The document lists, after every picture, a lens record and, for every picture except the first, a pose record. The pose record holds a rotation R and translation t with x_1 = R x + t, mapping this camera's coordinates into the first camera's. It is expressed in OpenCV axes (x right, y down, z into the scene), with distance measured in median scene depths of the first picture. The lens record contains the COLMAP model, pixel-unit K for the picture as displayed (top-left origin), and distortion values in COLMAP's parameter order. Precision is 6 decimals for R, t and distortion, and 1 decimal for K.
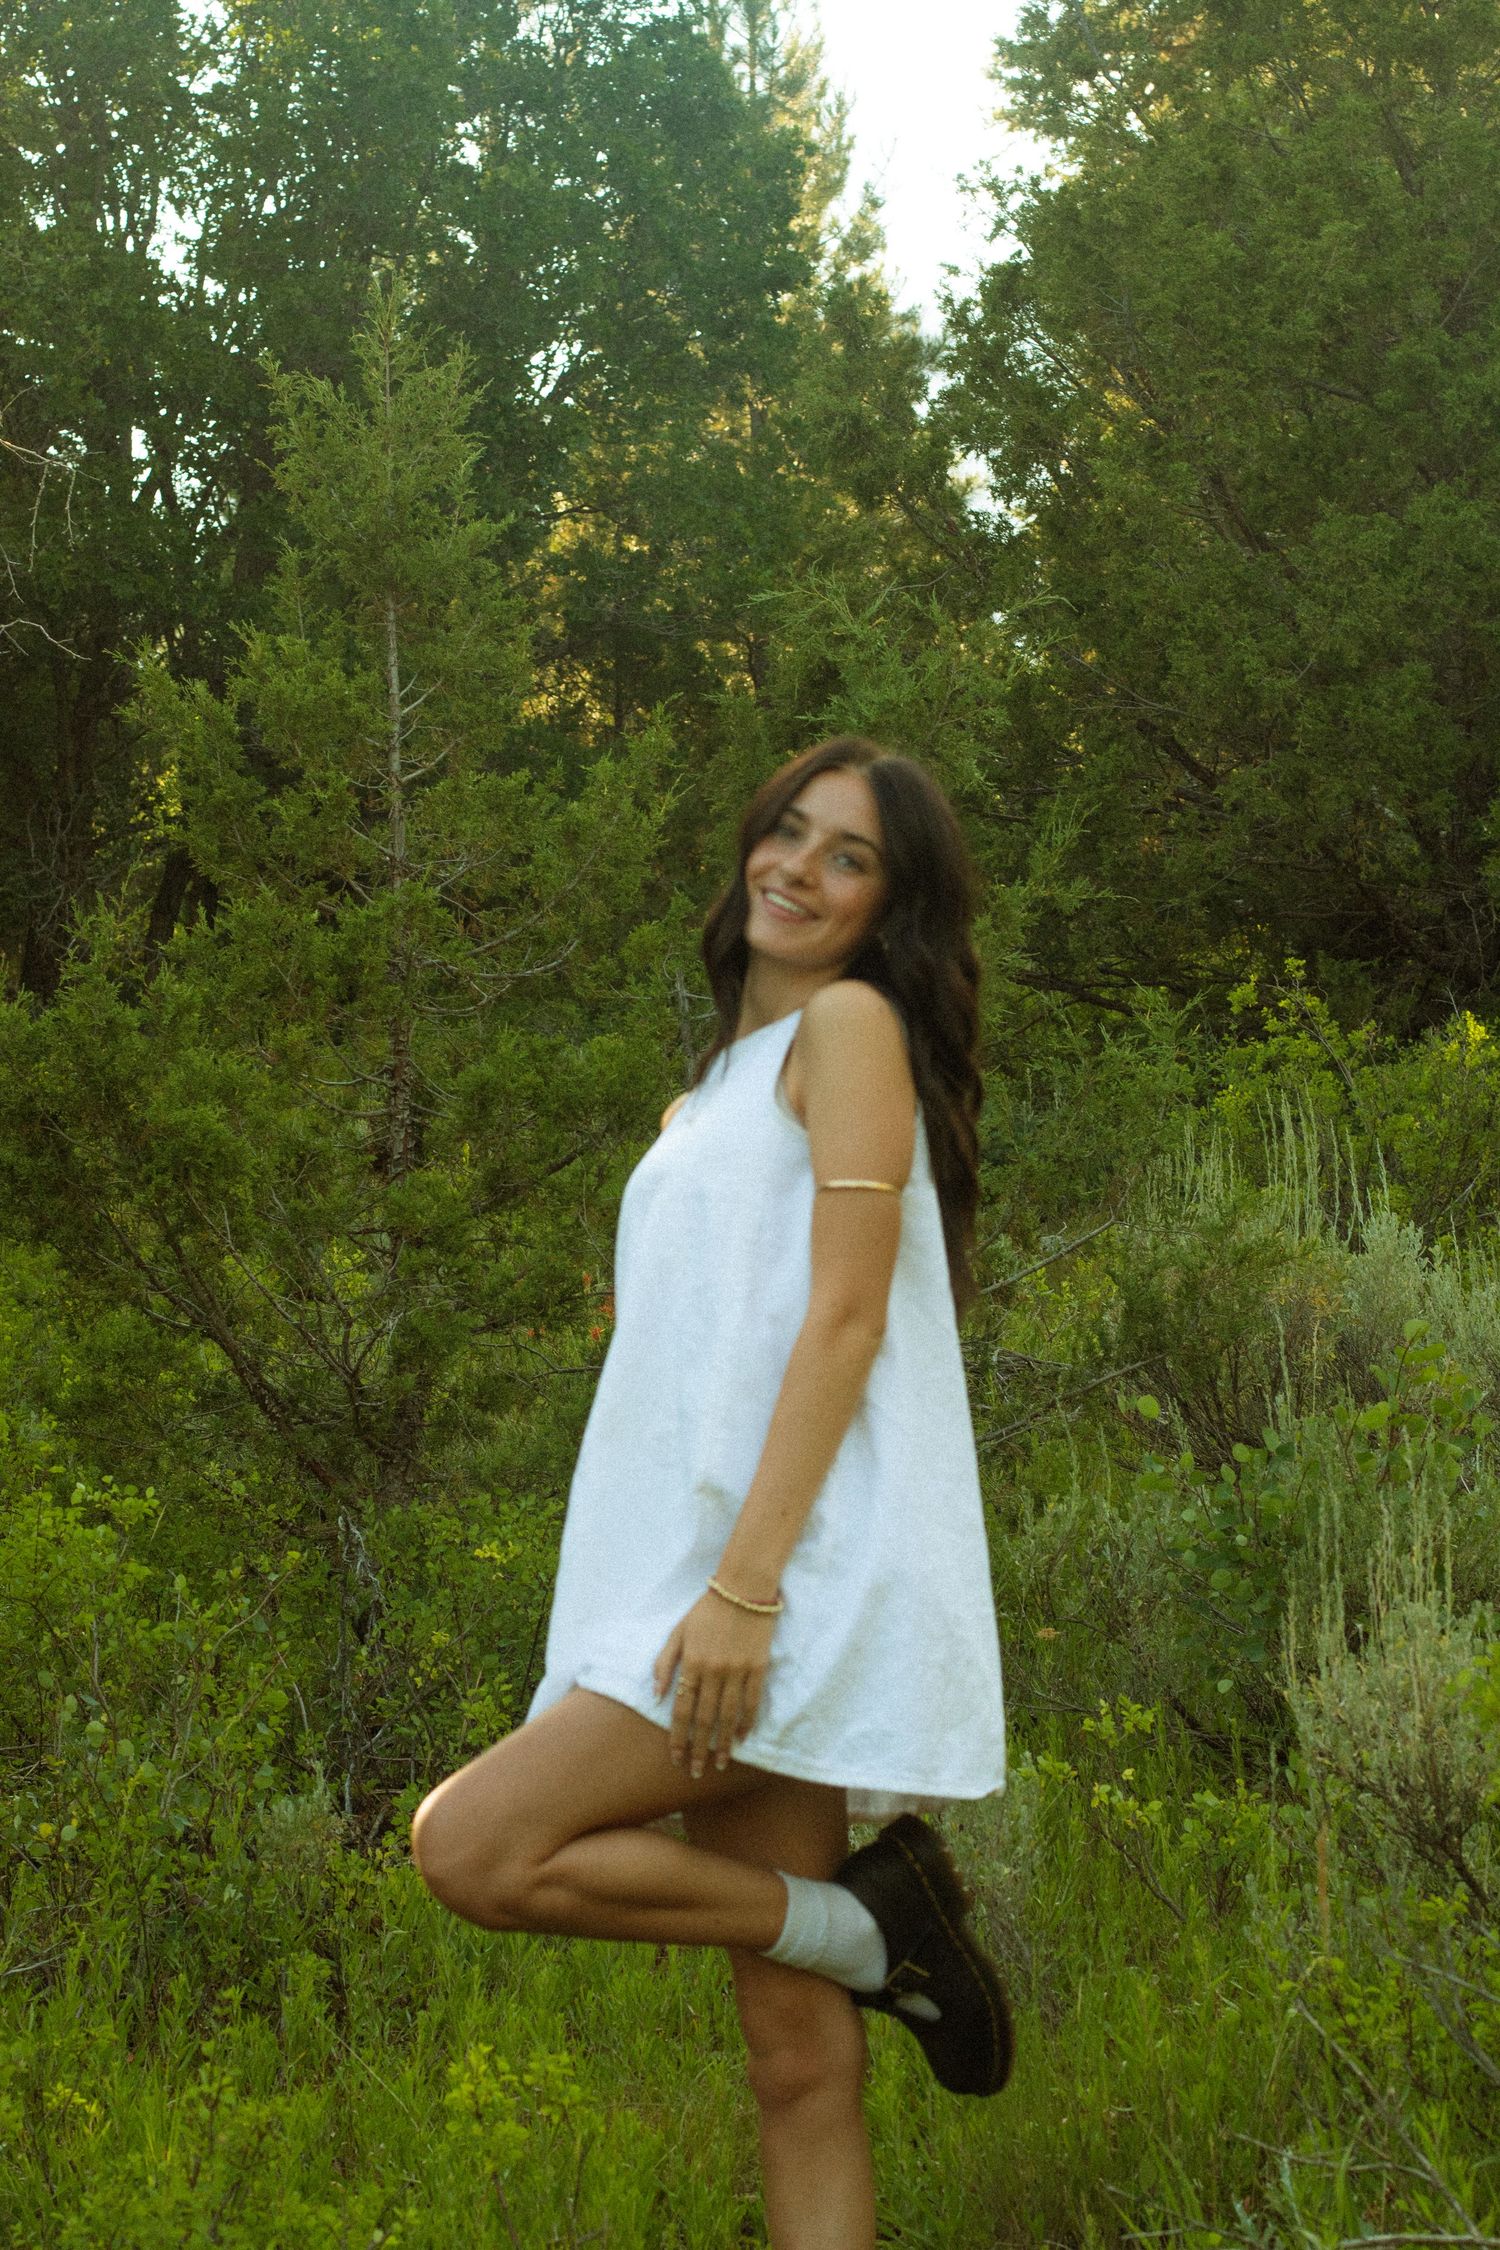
lens RADIAL K [[5182.1, 0, 750.0], [0, 5182.1, 1125.0], [0, 0, 1]] dist [-0.115233, -0.088667]
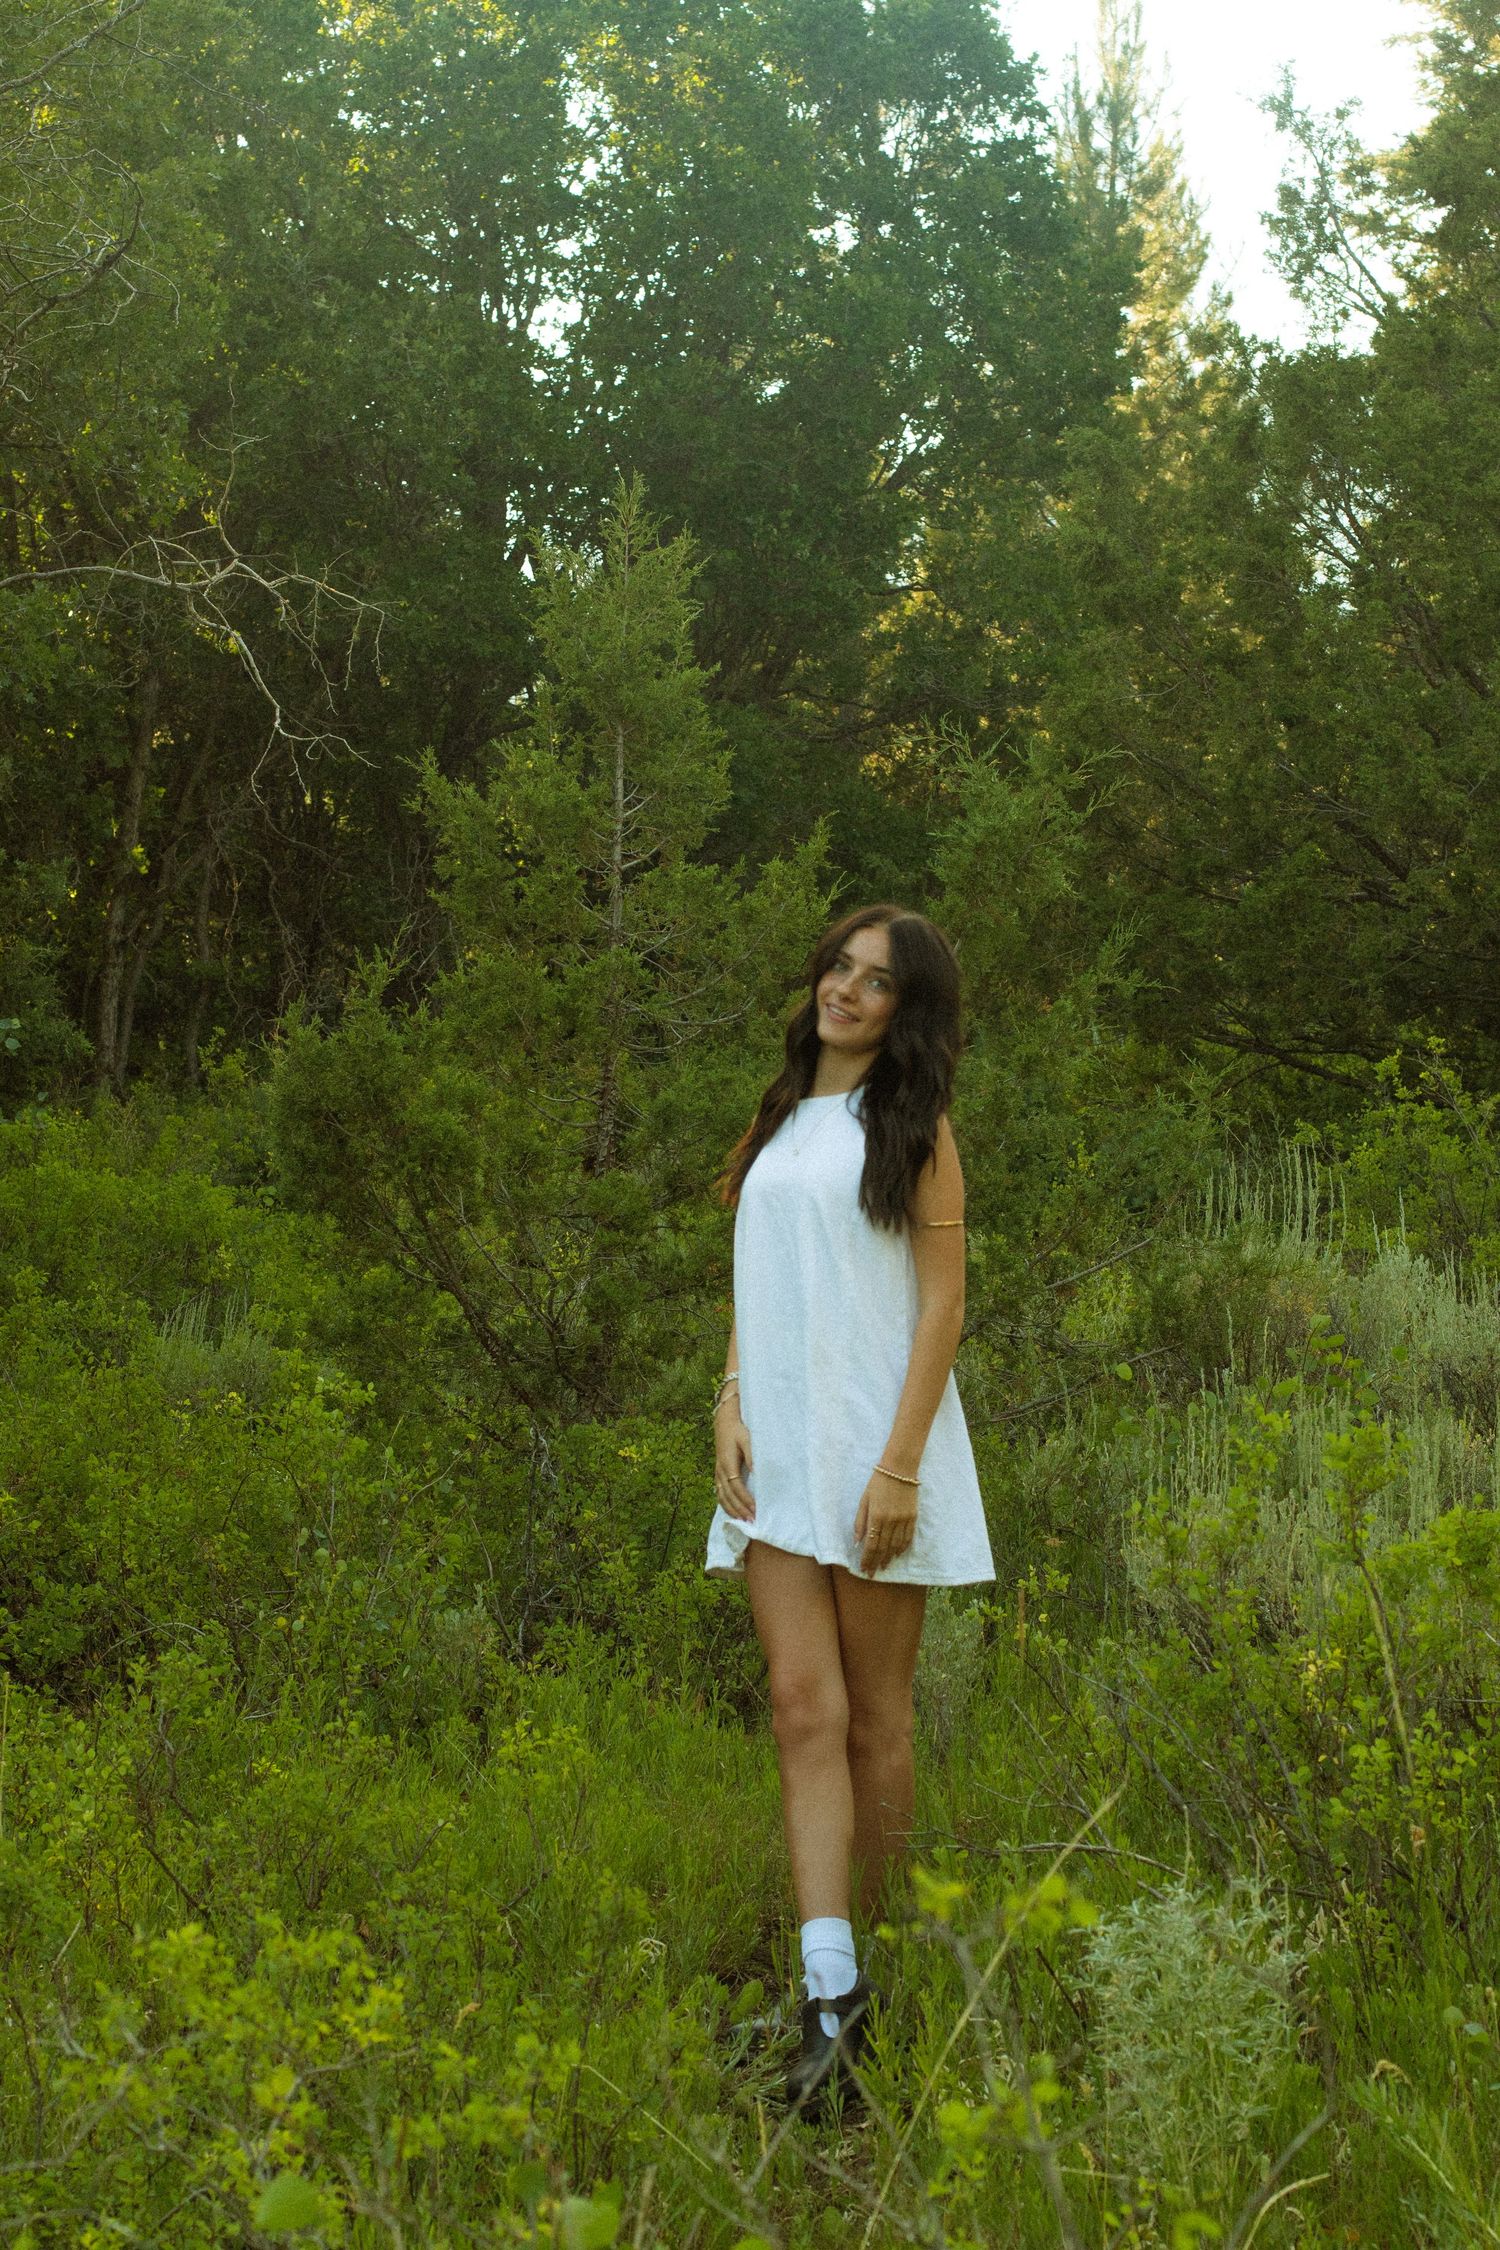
lens RADIAL K [[5353.3, 0, 750.0], [0, 5353.3, 1125.0], [0, 0, 1]] dist [-0.083210, -0.829768]
pose [[0.995672, 0.050444, -0.078054, 0.071900], [-0.050997, 0.998686, -0.005106, 0.002474], [0.077694, 0.009065, 0.996936, -0.324799]]
